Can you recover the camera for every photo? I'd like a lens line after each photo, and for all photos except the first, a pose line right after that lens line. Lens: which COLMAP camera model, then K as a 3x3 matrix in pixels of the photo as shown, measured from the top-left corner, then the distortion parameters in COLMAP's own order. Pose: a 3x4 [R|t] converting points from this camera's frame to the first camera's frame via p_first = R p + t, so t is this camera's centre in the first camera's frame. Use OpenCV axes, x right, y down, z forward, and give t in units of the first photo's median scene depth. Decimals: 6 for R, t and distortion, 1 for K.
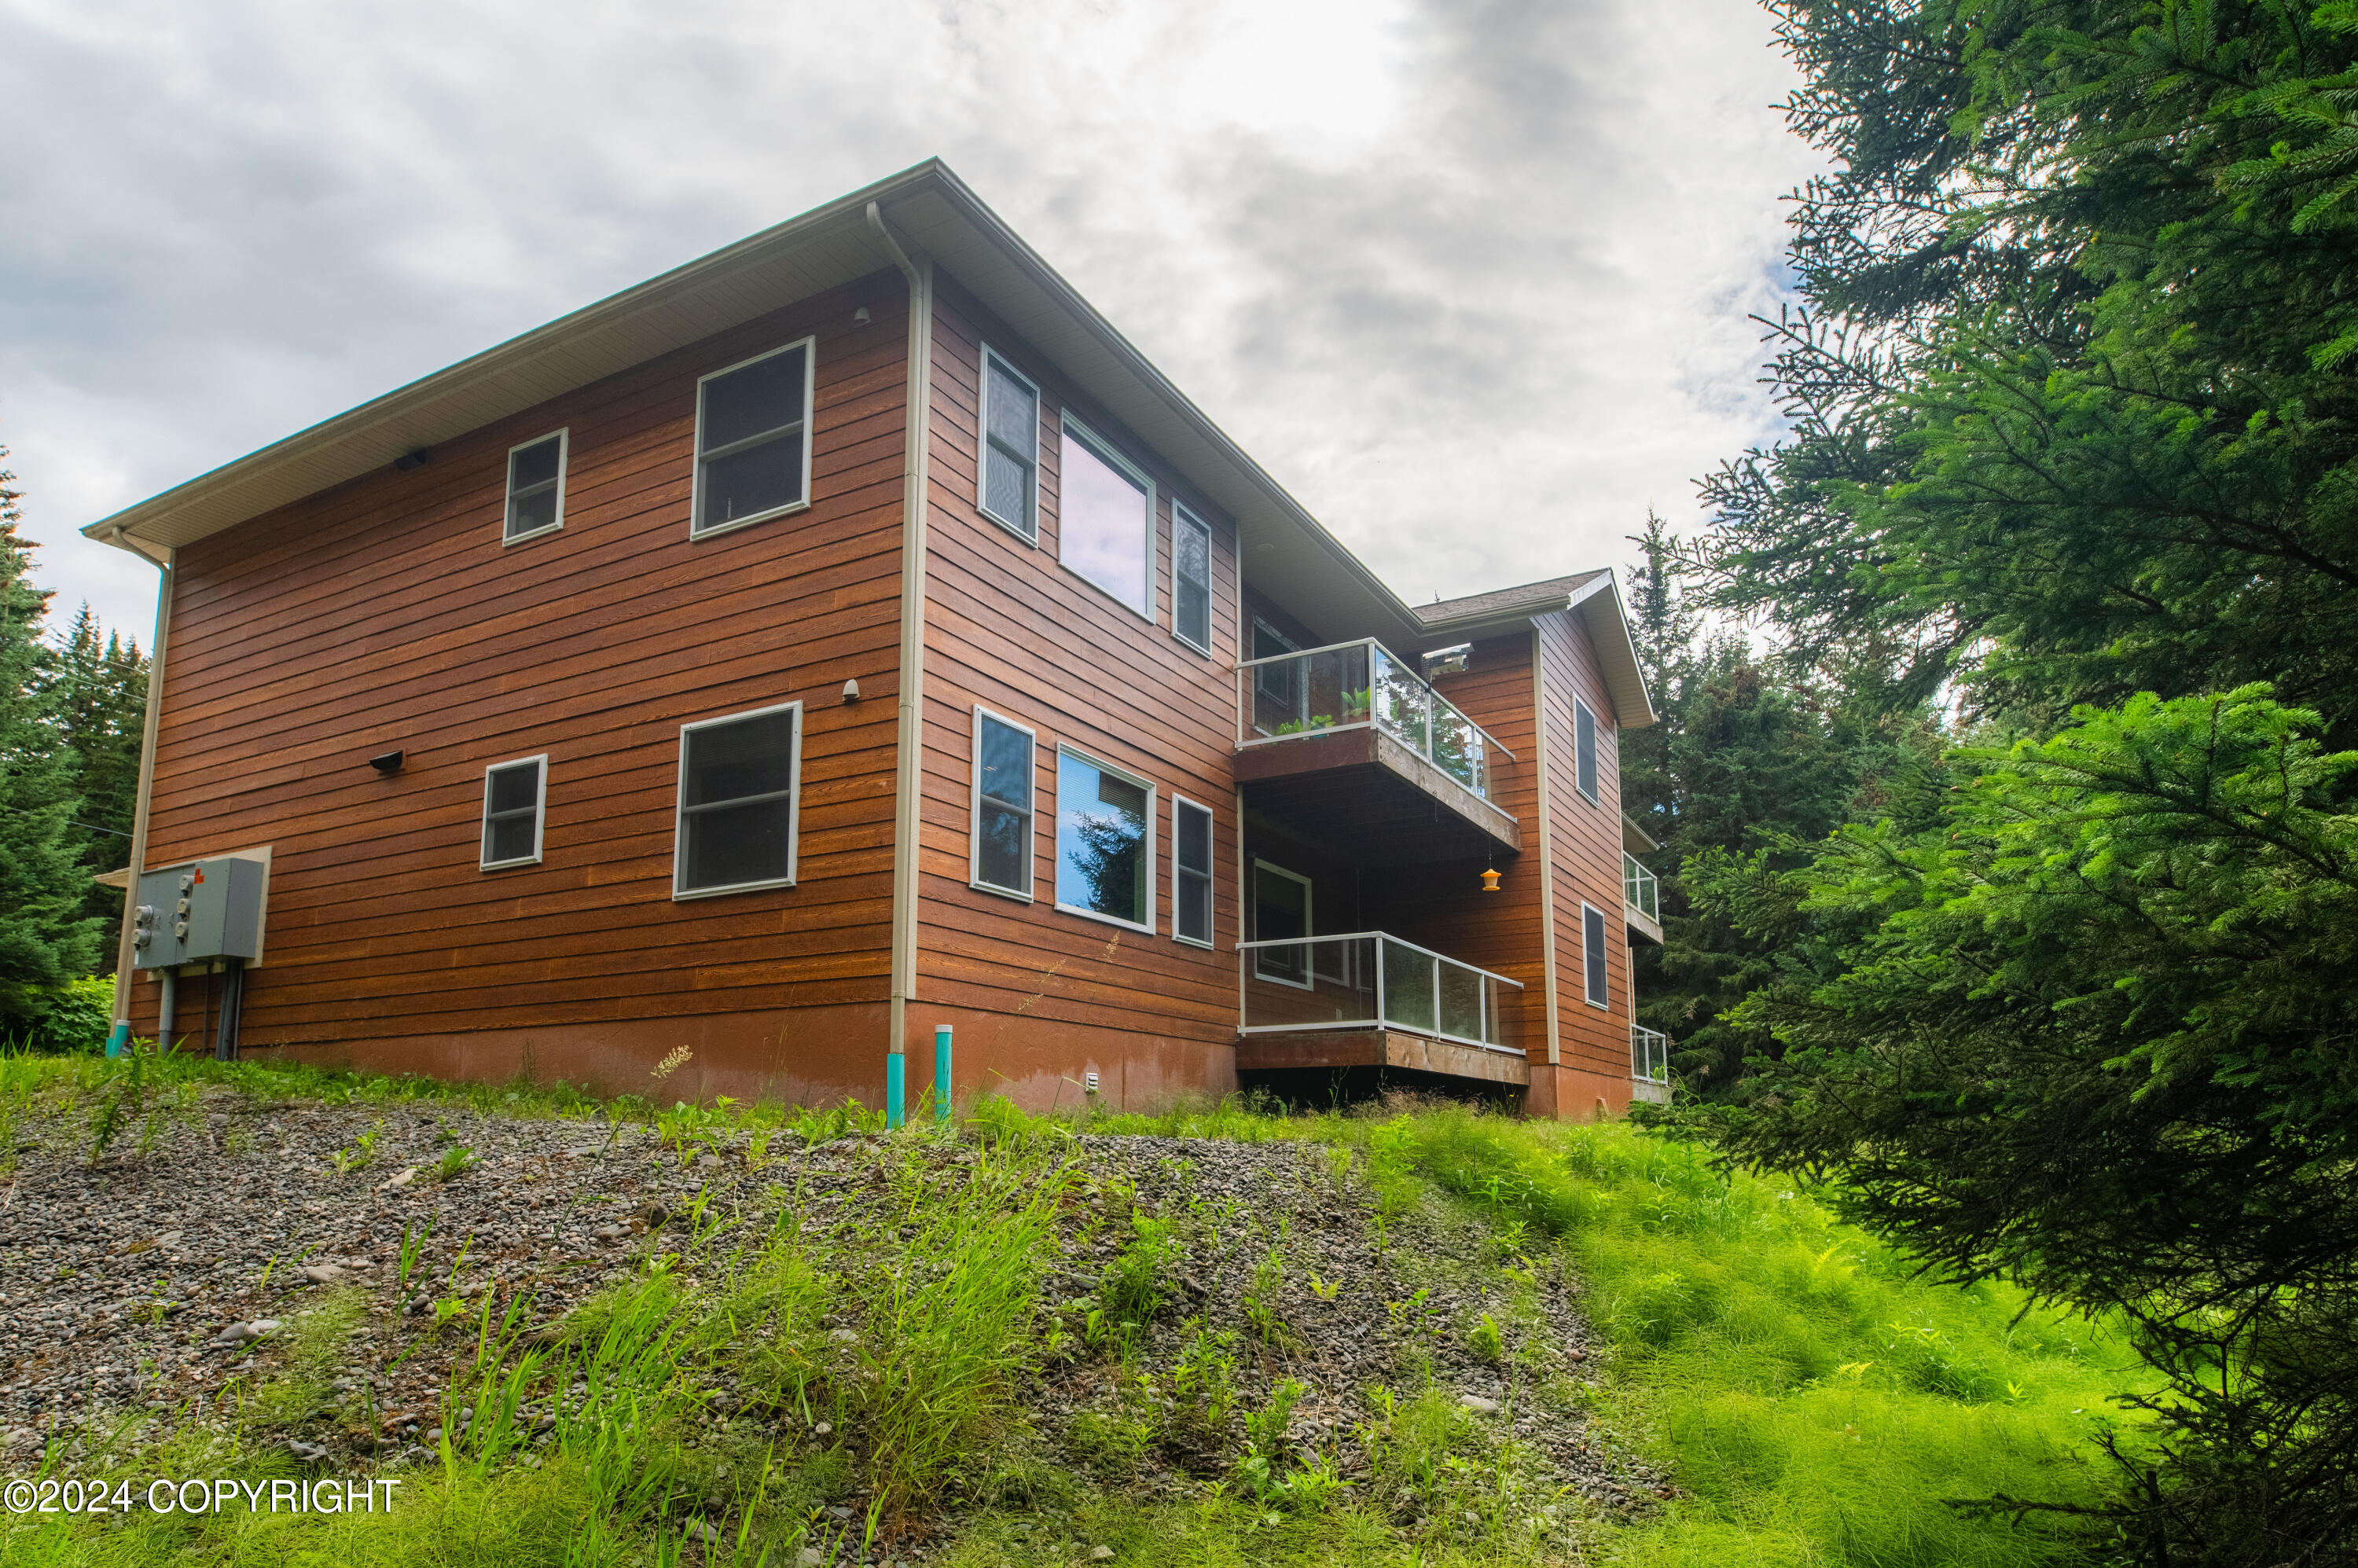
lens RADIAL K [[1378.6, 0, 1179.0], [0, 1378.6, 784.0], [0, 0, 1]] dist [0.004004, 0.000133]
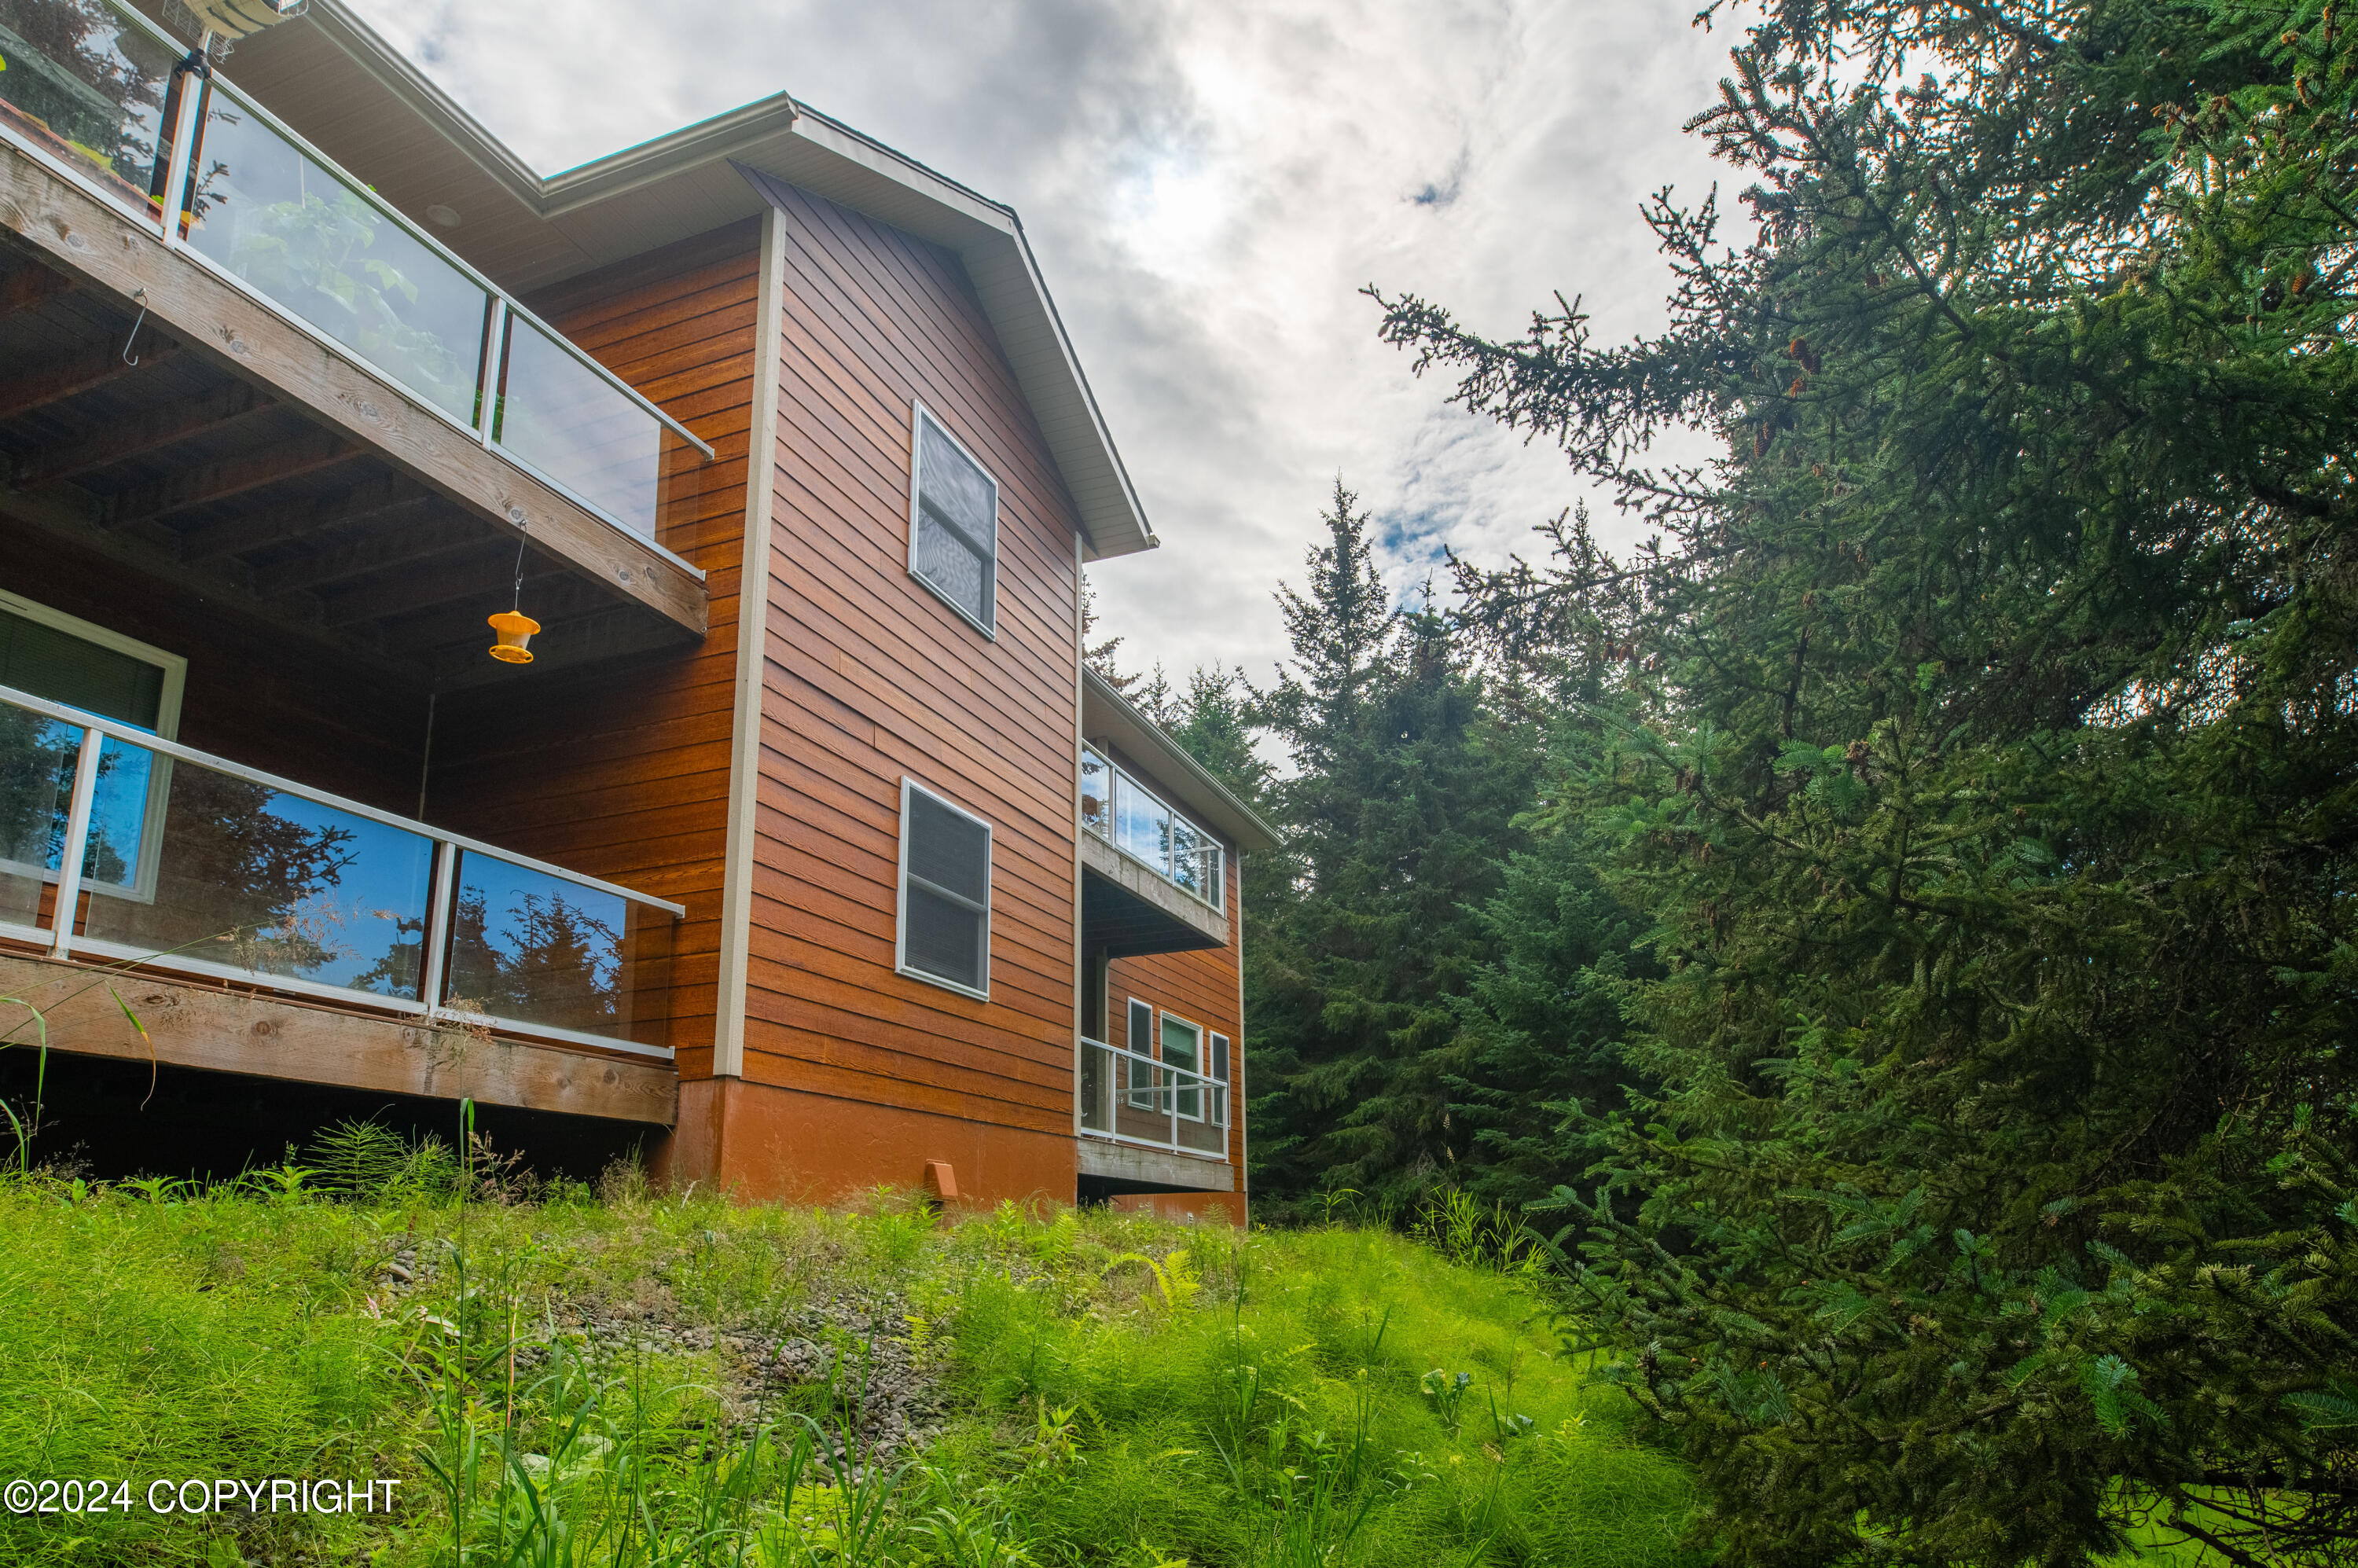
lens RADIAL K [[1378.6, 0, 1179.0], [0, 1378.6, 784.0], [0, 0, 1]] dist [0.004004, 0.000133]
pose [[0.990563, 0.026042, 0.134564, 0.174699], [-0.015240, 0.996623, -0.080691, 0.068582], [-0.136211, 0.077879, 0.987614, 0.252064]]
